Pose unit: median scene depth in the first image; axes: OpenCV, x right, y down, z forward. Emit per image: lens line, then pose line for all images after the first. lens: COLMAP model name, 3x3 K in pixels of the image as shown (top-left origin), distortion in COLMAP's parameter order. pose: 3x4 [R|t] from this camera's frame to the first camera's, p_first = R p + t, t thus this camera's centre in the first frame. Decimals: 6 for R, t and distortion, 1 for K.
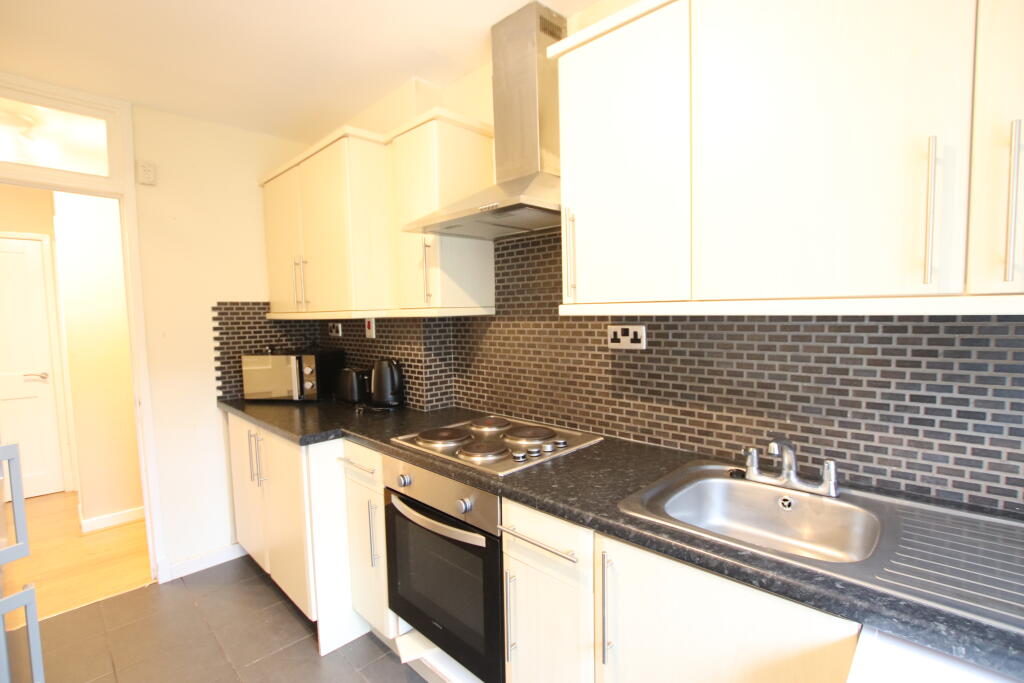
lens RADIAL K [[473.2, 0, 513.1], [0, 473.2, 346.1], [0, 0, 1]] dist [-0.027087, 0.001143]
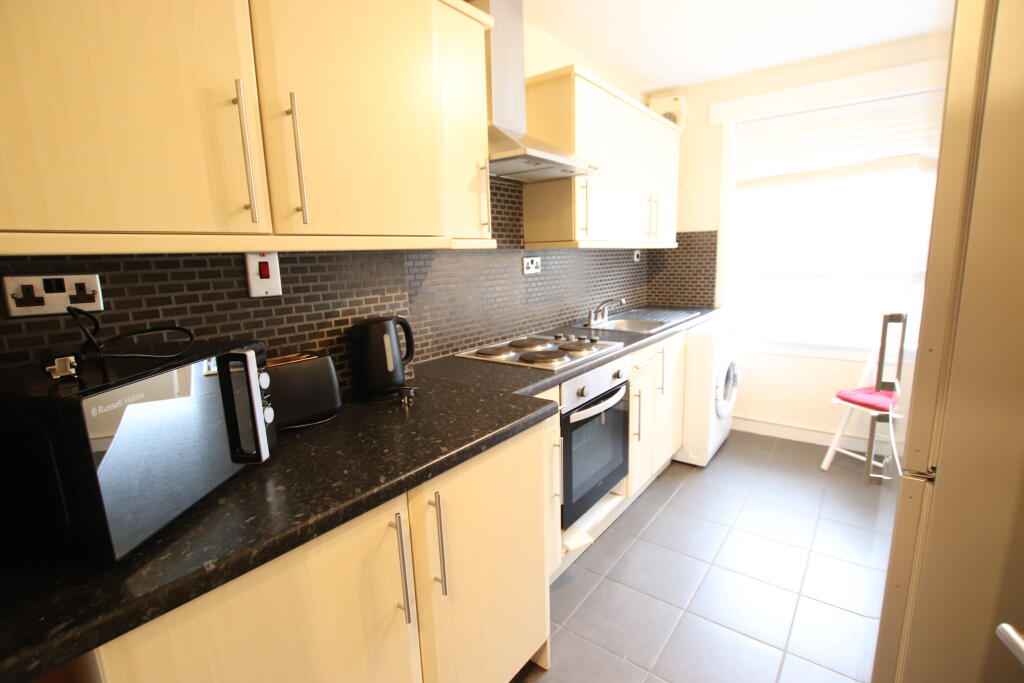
lens RADIAL K [[473.2, 0, 513.1], [0, 473.2, 346.1], [0, 0, 1]] dist [-0.027087, 0.001143]
pose [[-0.116800, -0.185008, 0.975771, -0.835797], [0.075851, 0.977965, 0.194504, -0.042767], [-0.990255, 0.096731, -0.100193, 0.818126]]
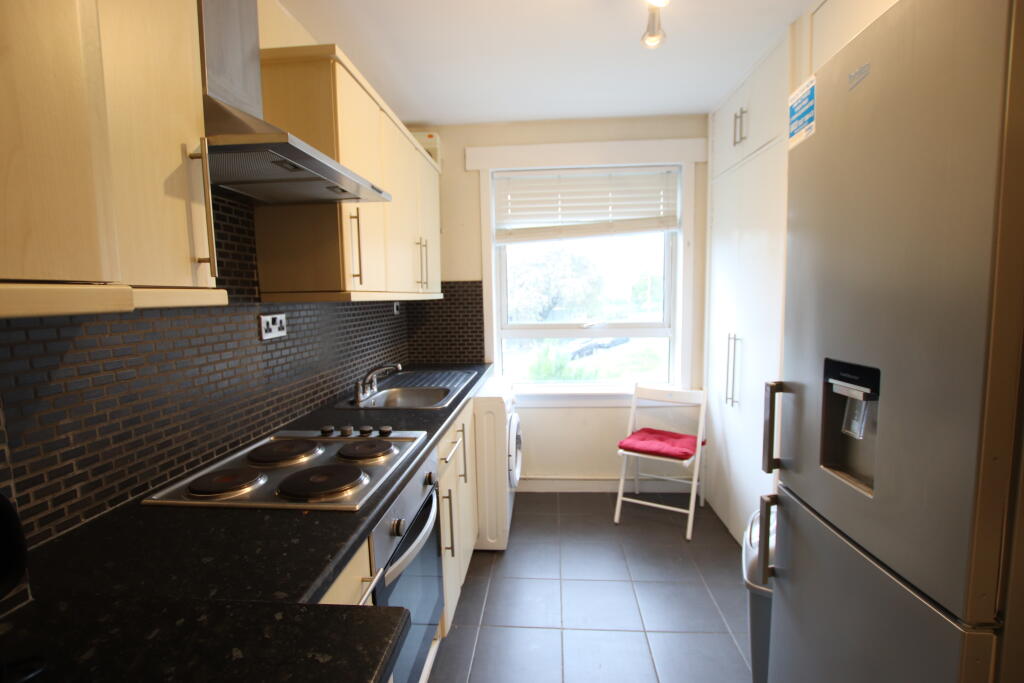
lens RADIAL K [[473.2, 0, 513.1], [0, 473.2, 346.1], [0, 0, 1]] dist [-0.027087, 0.001143]
pose [[-0.641483, -0.070307, 0.763909, -0.563524], [0.055409, 0.988944, 0.137548, -0.056773], [-0.765133, 0.130562, -0.630495, 0.825627]]
